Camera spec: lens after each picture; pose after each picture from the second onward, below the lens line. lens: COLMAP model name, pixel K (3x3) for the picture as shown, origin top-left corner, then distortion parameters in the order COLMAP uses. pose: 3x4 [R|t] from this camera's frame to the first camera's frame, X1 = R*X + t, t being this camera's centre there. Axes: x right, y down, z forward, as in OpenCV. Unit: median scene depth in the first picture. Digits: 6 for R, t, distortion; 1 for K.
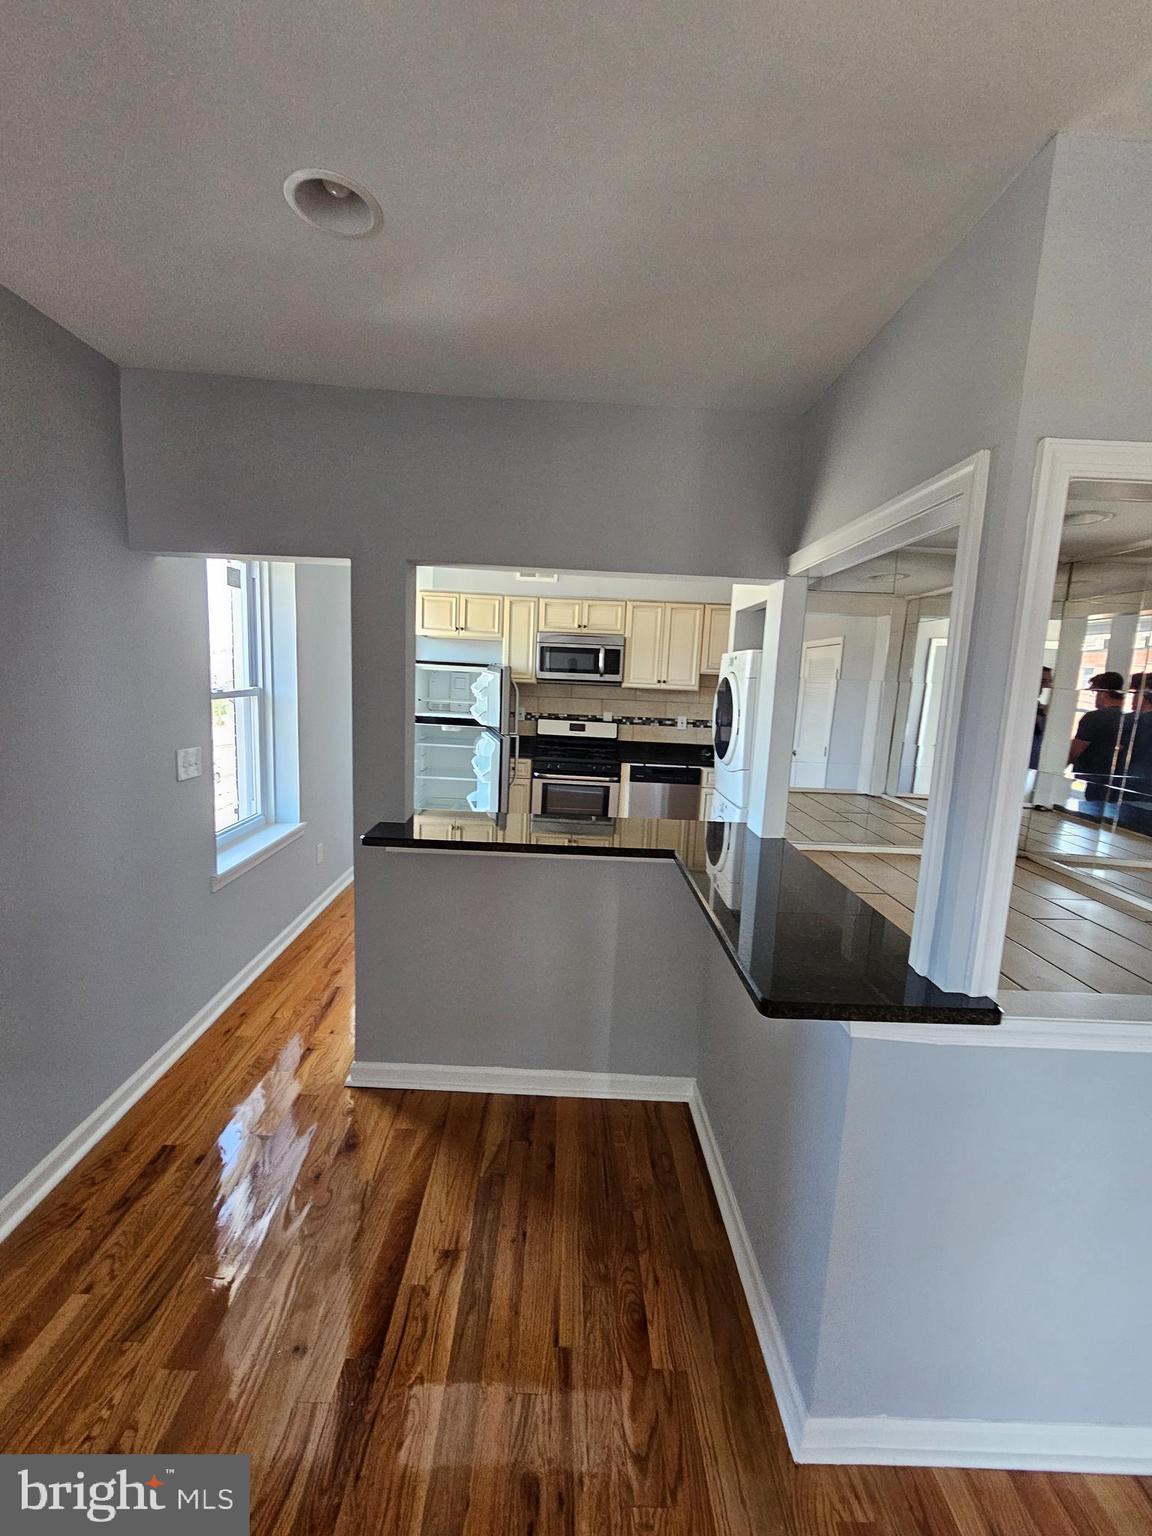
lens RADIAL K [[625.9, 0, 567.2], [0, 625.9, 763.4], [0, 0, 1]] dist [0.000808, -0.001741]
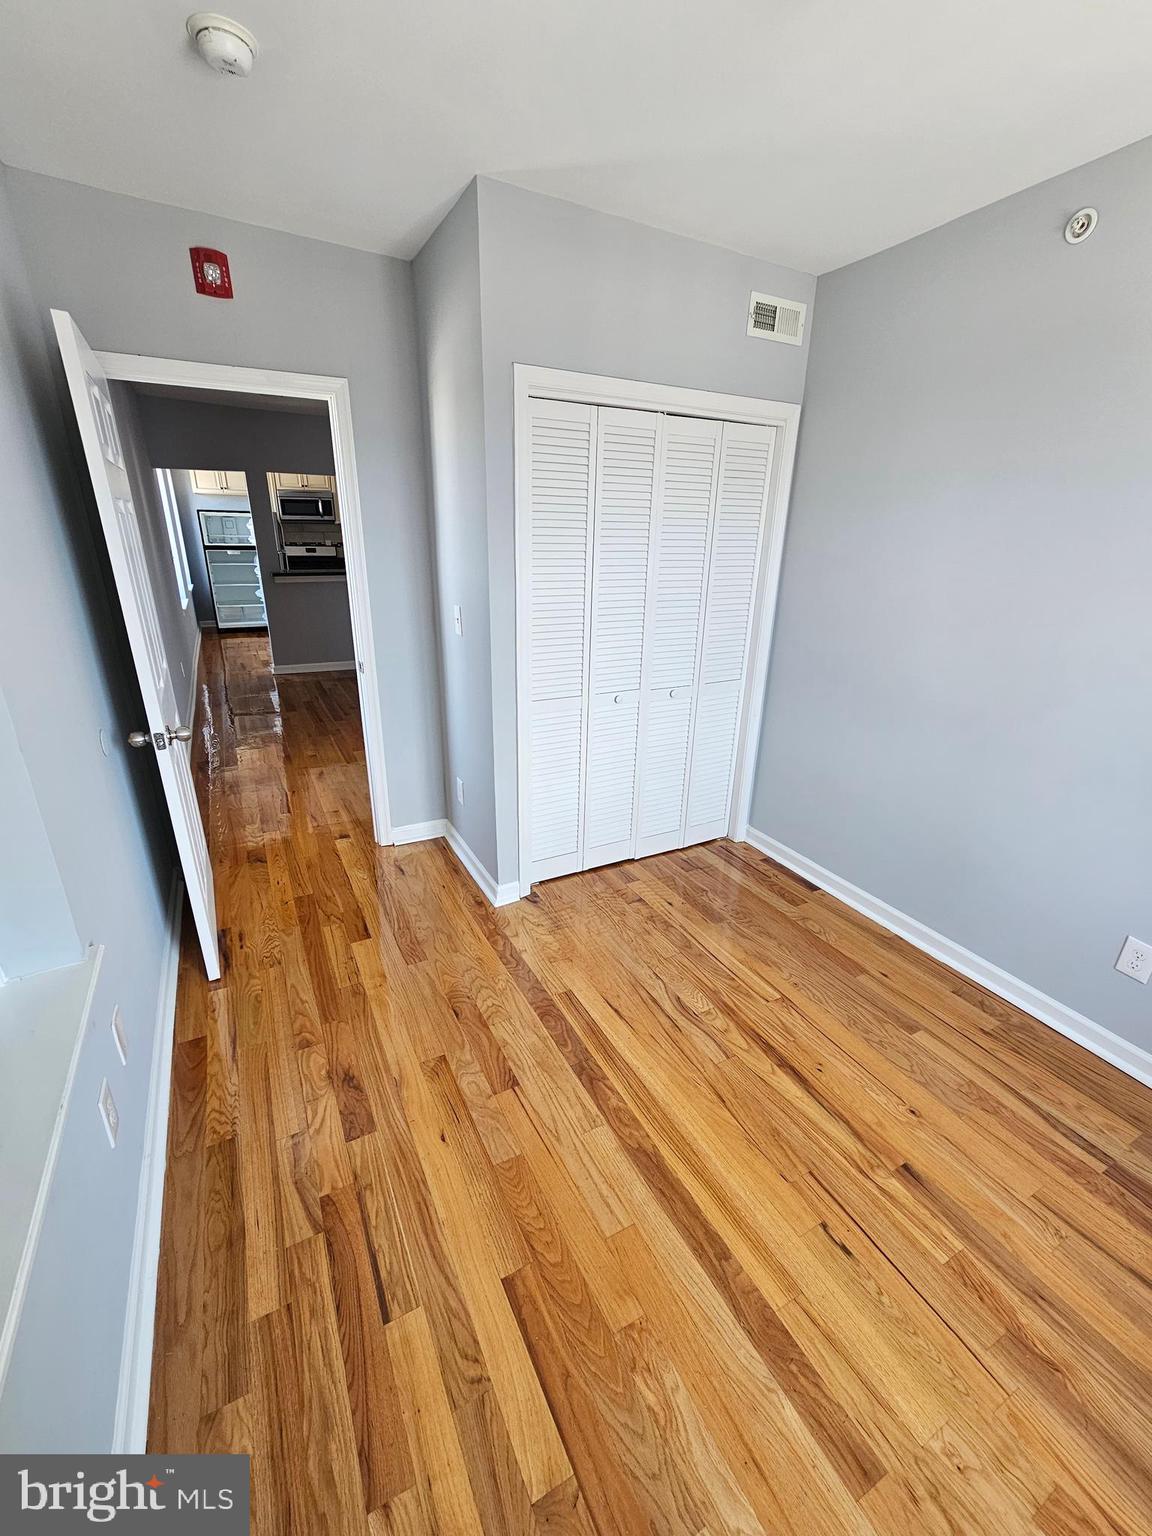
lens RADIAL K [[625.9, 0, 563.5], [0, 625.9, 756.6], [0, 0, 1]] dist [0.000808, -0.001741]
pose [[0.889828, -0.190411, 0.414668, -0.295653], [0.093709, 0.965657, 0.242331, 0.216474], [-0.446570, -0.176775, 0.877112, -1.406717]]
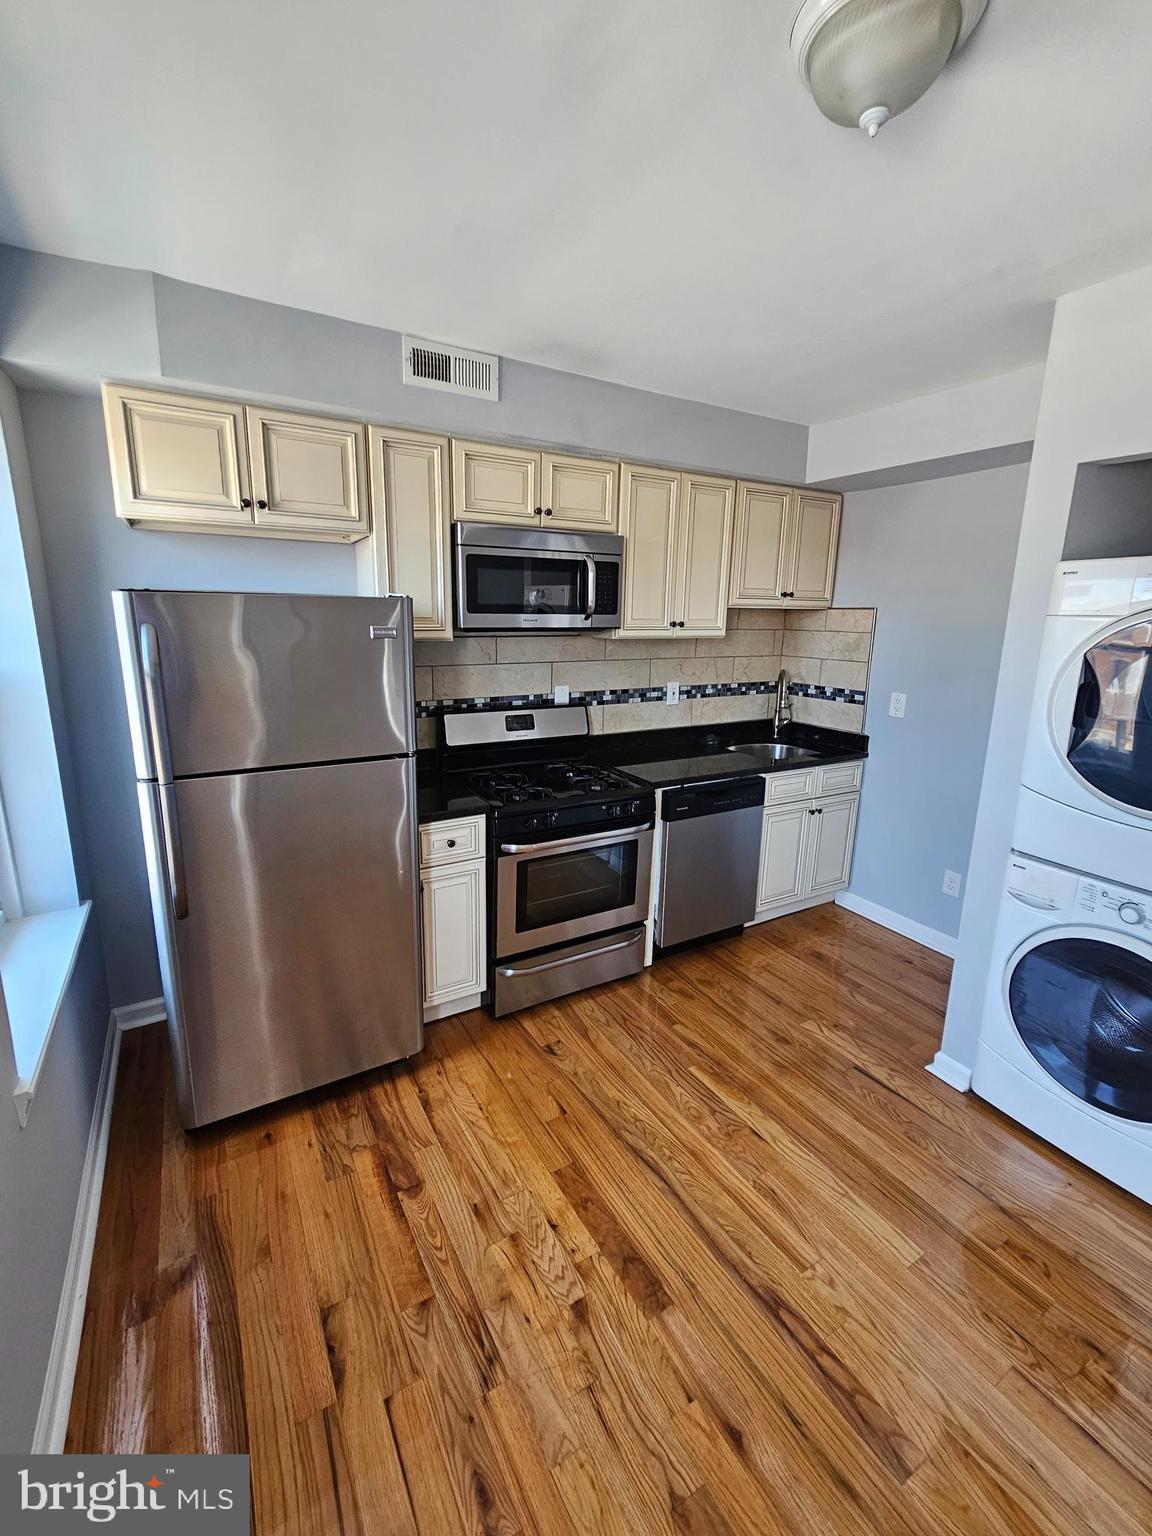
lens RADIAL K [[625.9, 0, 546.7], [0, 625.9, 747.3], [0, 0, 1]] dist [0.000808, -0.001741]
pose [[0.870019, -0.136025, 0.473882, -0.334480], [0.097189, 0.989644, 0.105637, -0.145343], [-0.483343, -0.045850, 0.874229, 0.898920]]
